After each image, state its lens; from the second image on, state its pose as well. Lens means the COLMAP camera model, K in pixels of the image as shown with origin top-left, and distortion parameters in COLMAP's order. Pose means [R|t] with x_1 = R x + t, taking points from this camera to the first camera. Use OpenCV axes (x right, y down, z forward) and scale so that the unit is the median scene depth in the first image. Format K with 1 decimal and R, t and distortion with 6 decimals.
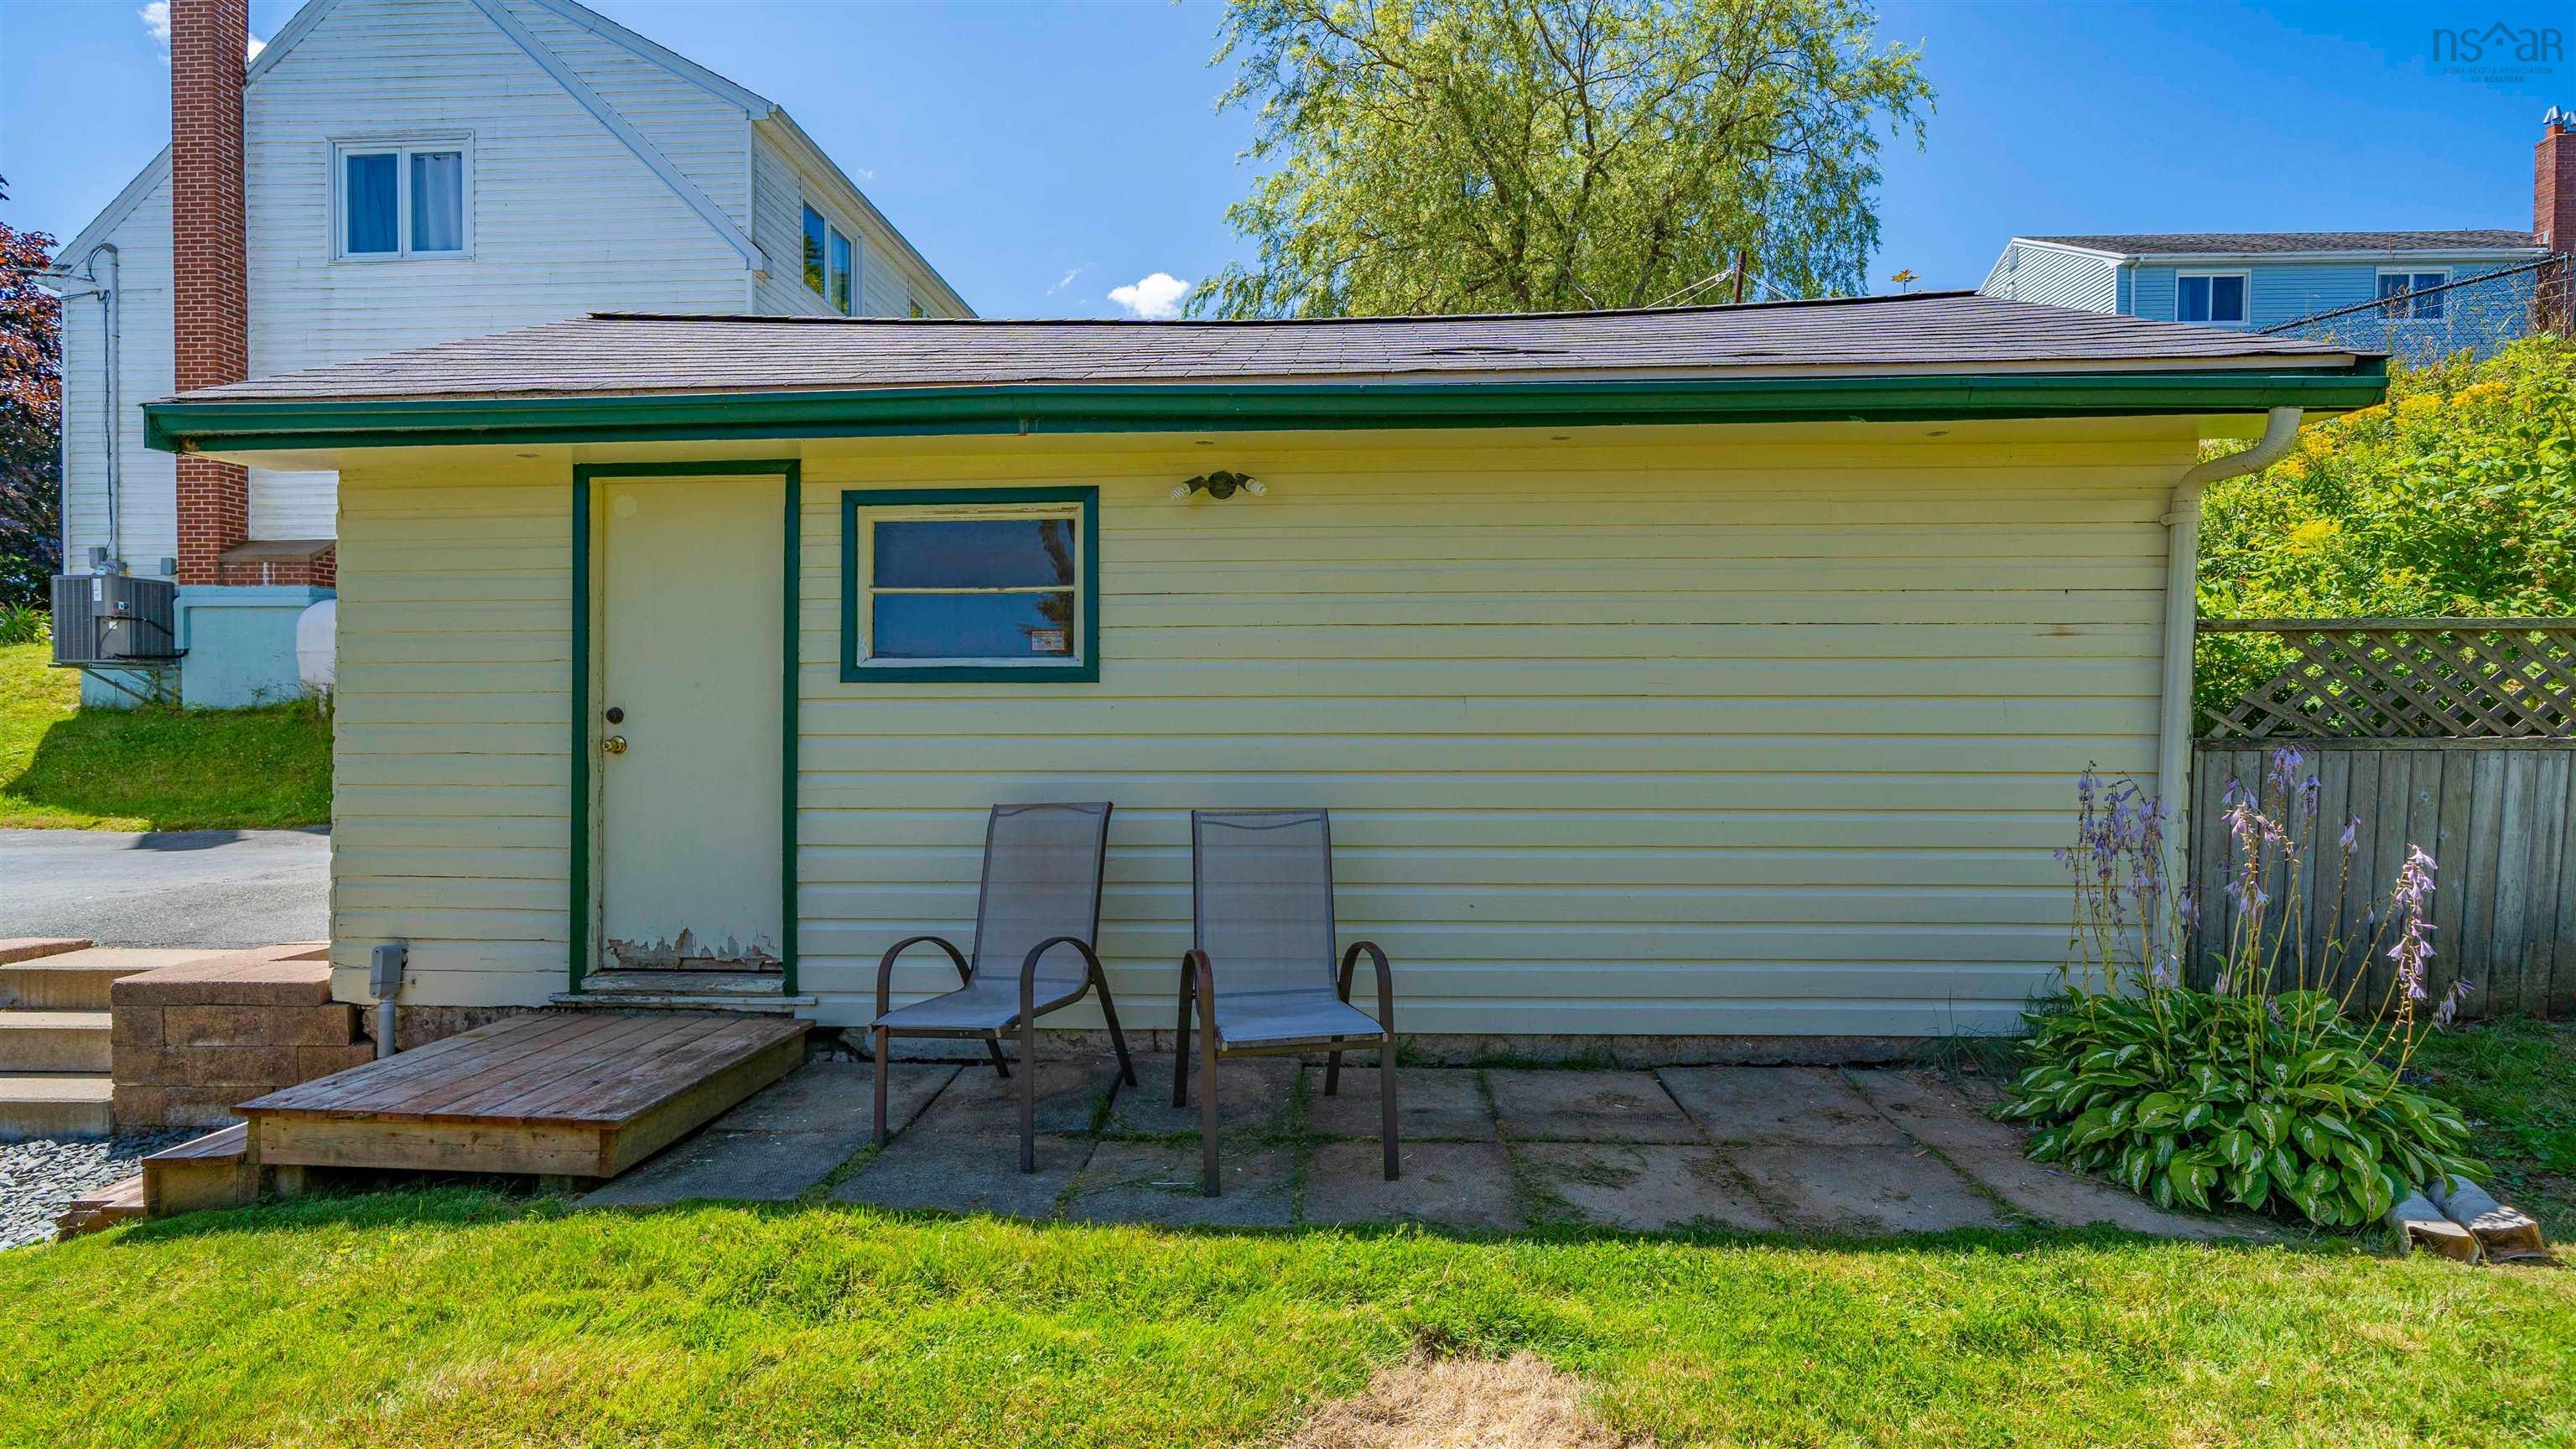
lens RADIAL K [[1095.8, 0, 1293.4], [0, 1095.8, 743.8], [0, 0, 1]] dist [-0.007052, 0.000320]
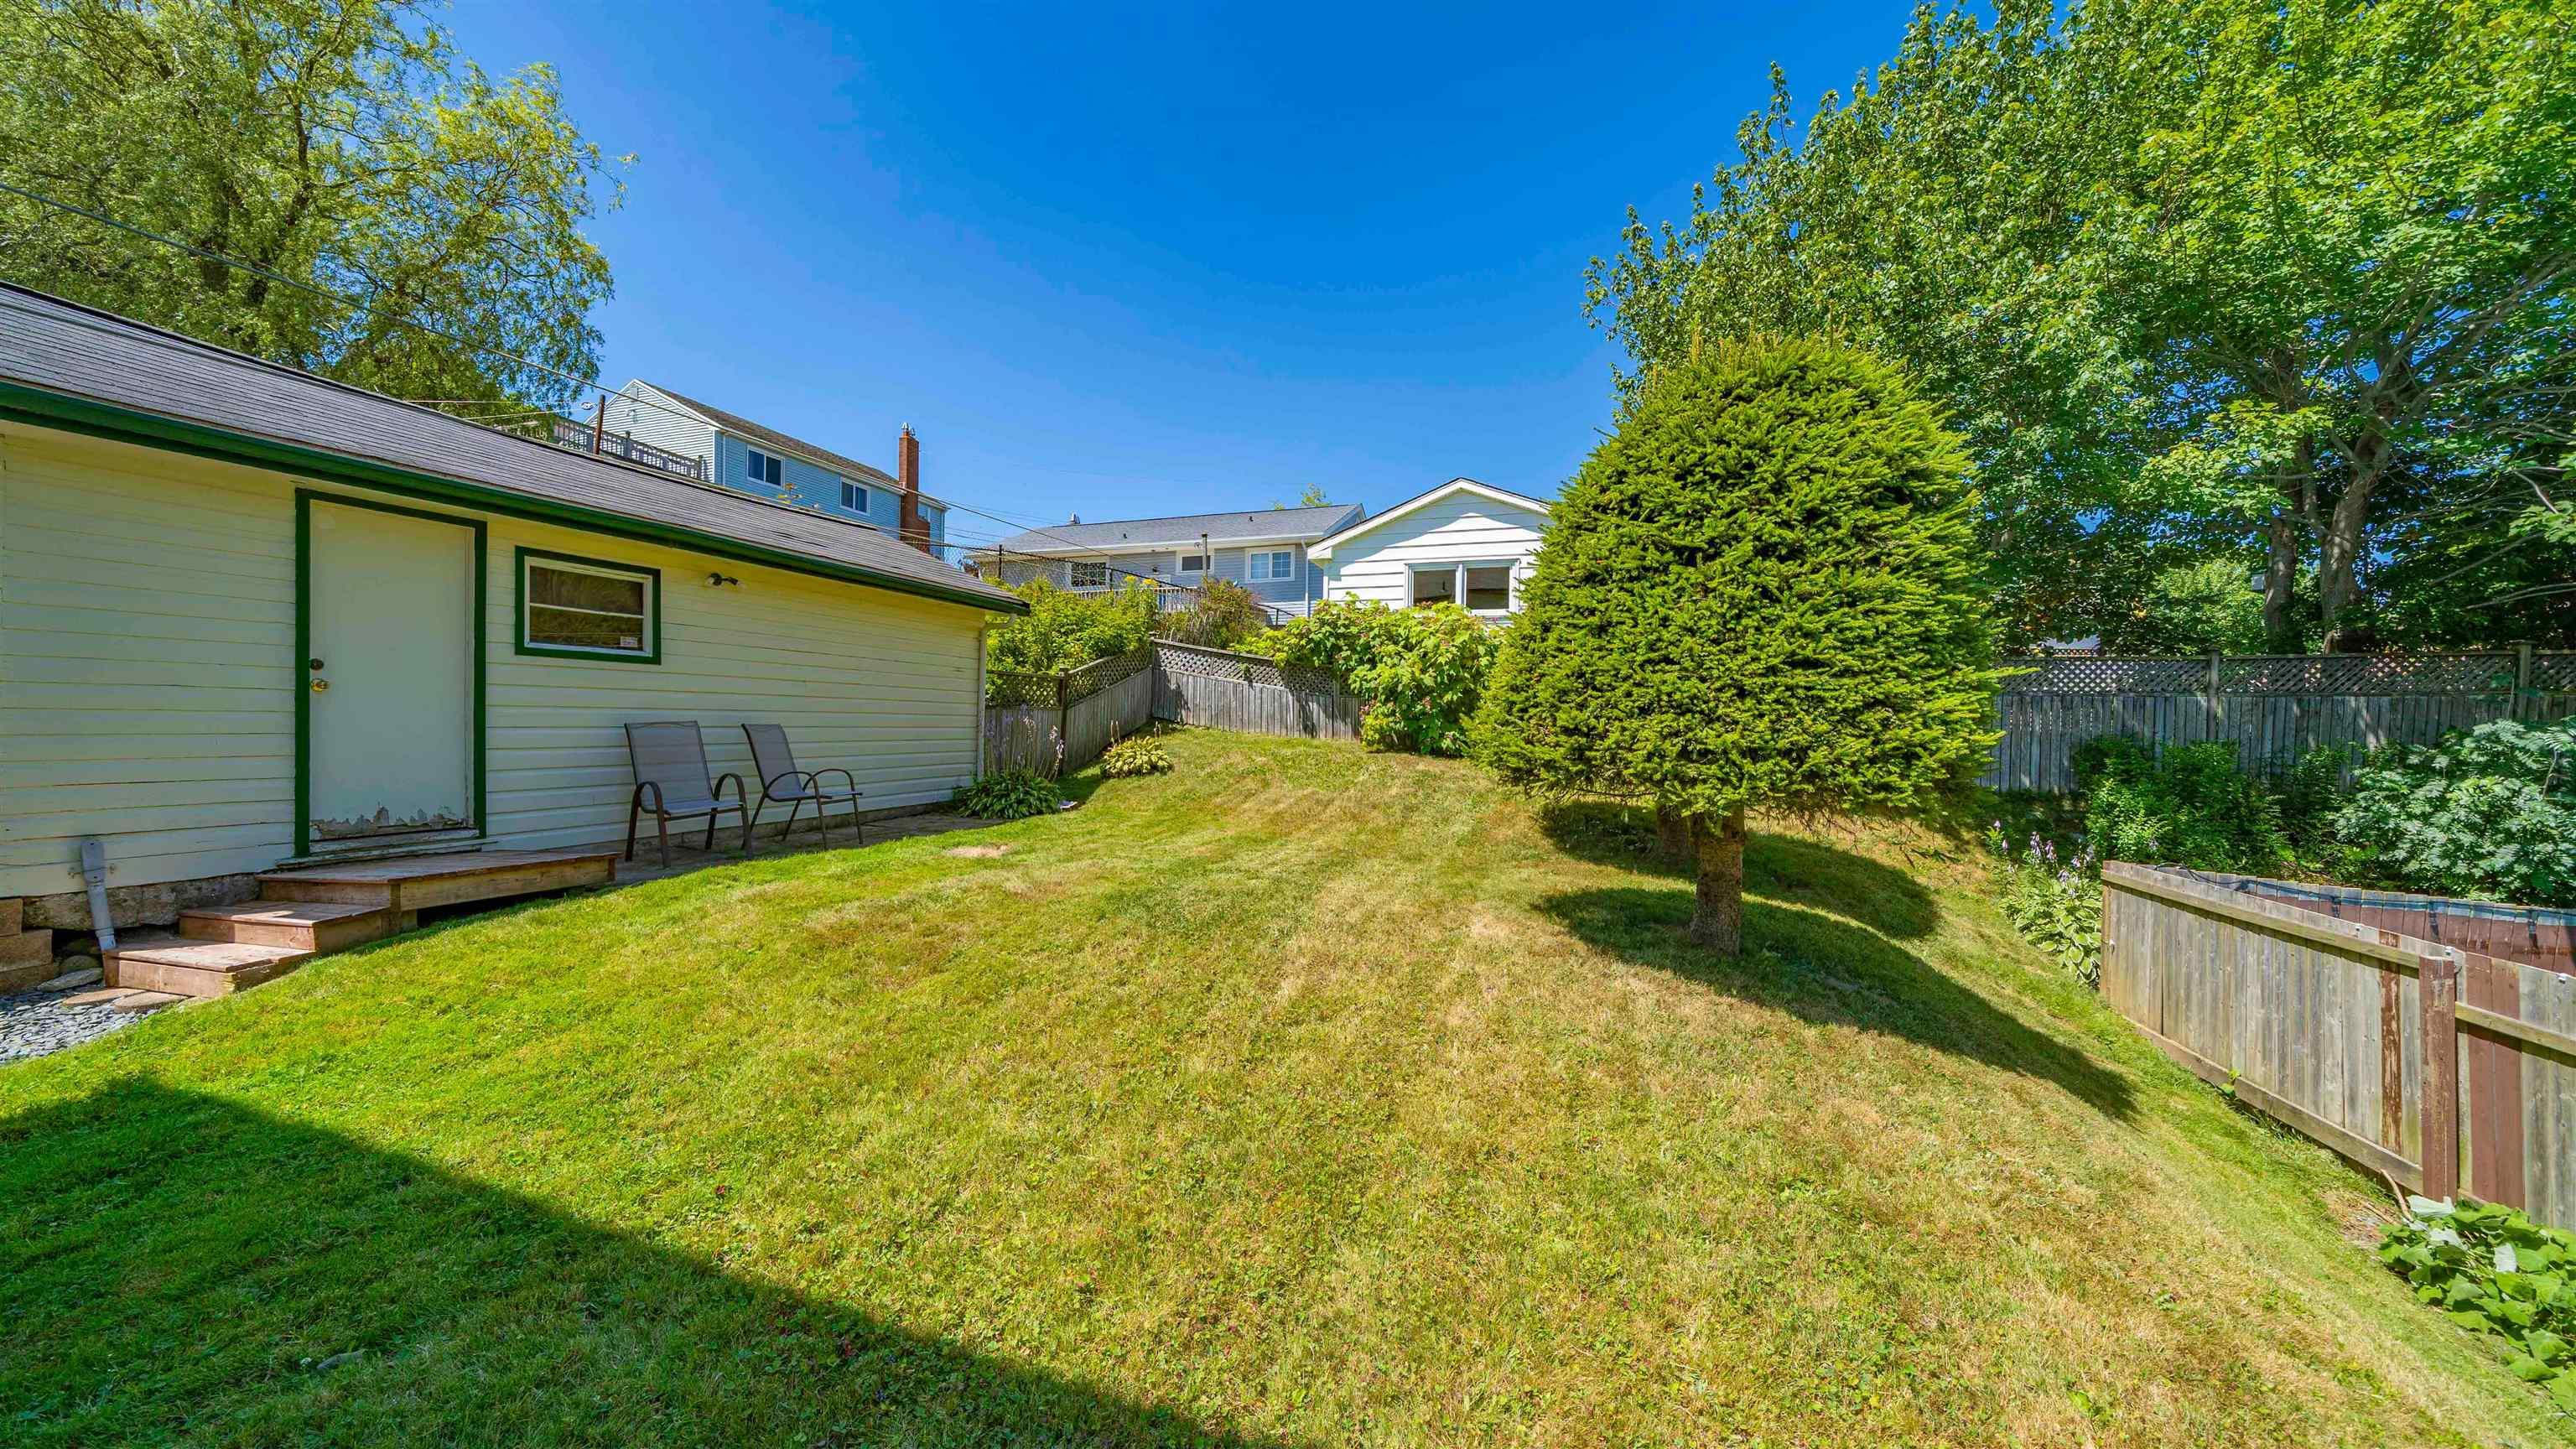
lens RADIAL K [[888.6, 0, 1298.2], [0, 888.6, 725.3], [0, 0, 1]] dist [0.000500, -0.000026]
pose [[0.249665, 0.002344, 0.968329, -1.477194], [0.034087, 0.999356, -0.011208, 0.115707], [-0.967732, 0.035806, 0.249424, -0.563627]]
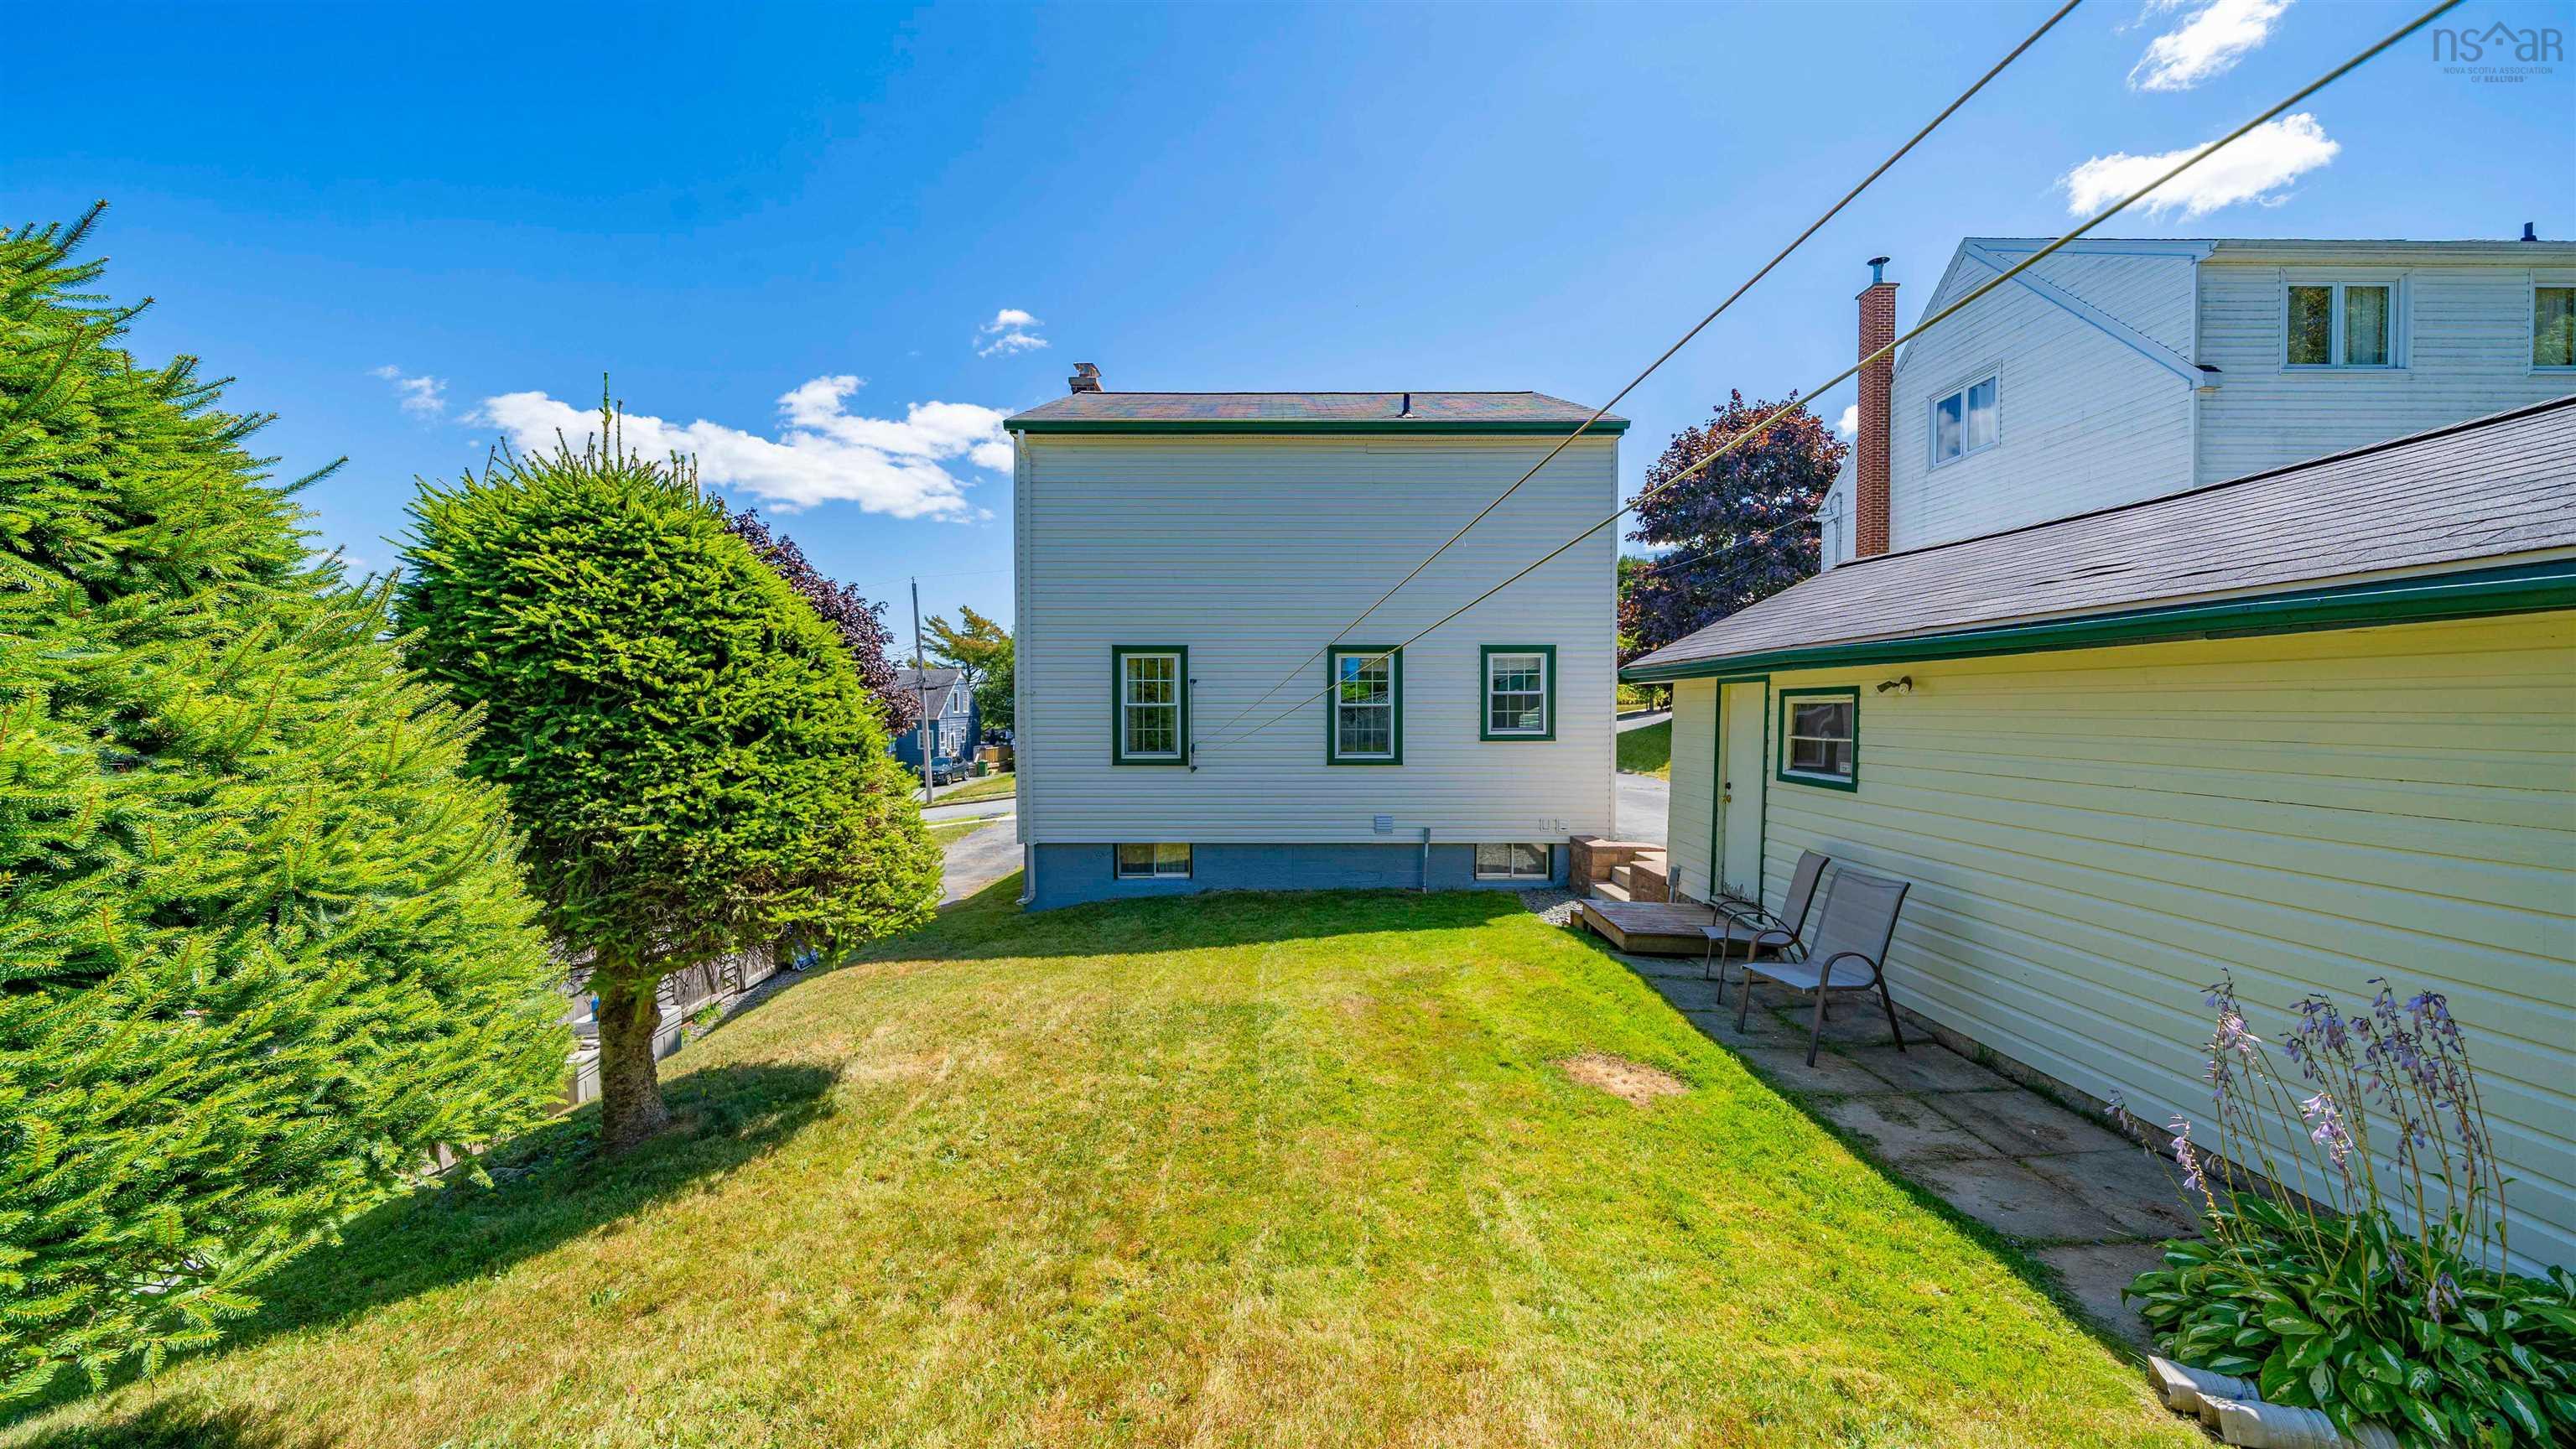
lens RADIAL K [[888.6, 0, 1287.4], [0, 888.6, 721.8], [0, 0, 1]] dist [0.000500, -0.000026]
pose [[0.047220, 0.014481, -0.998780, 1.244166], [-0.036203, 0.999263, 0.012776, -0.156350], [0.998228, 0.035556, 0.047709, -0.024465]]
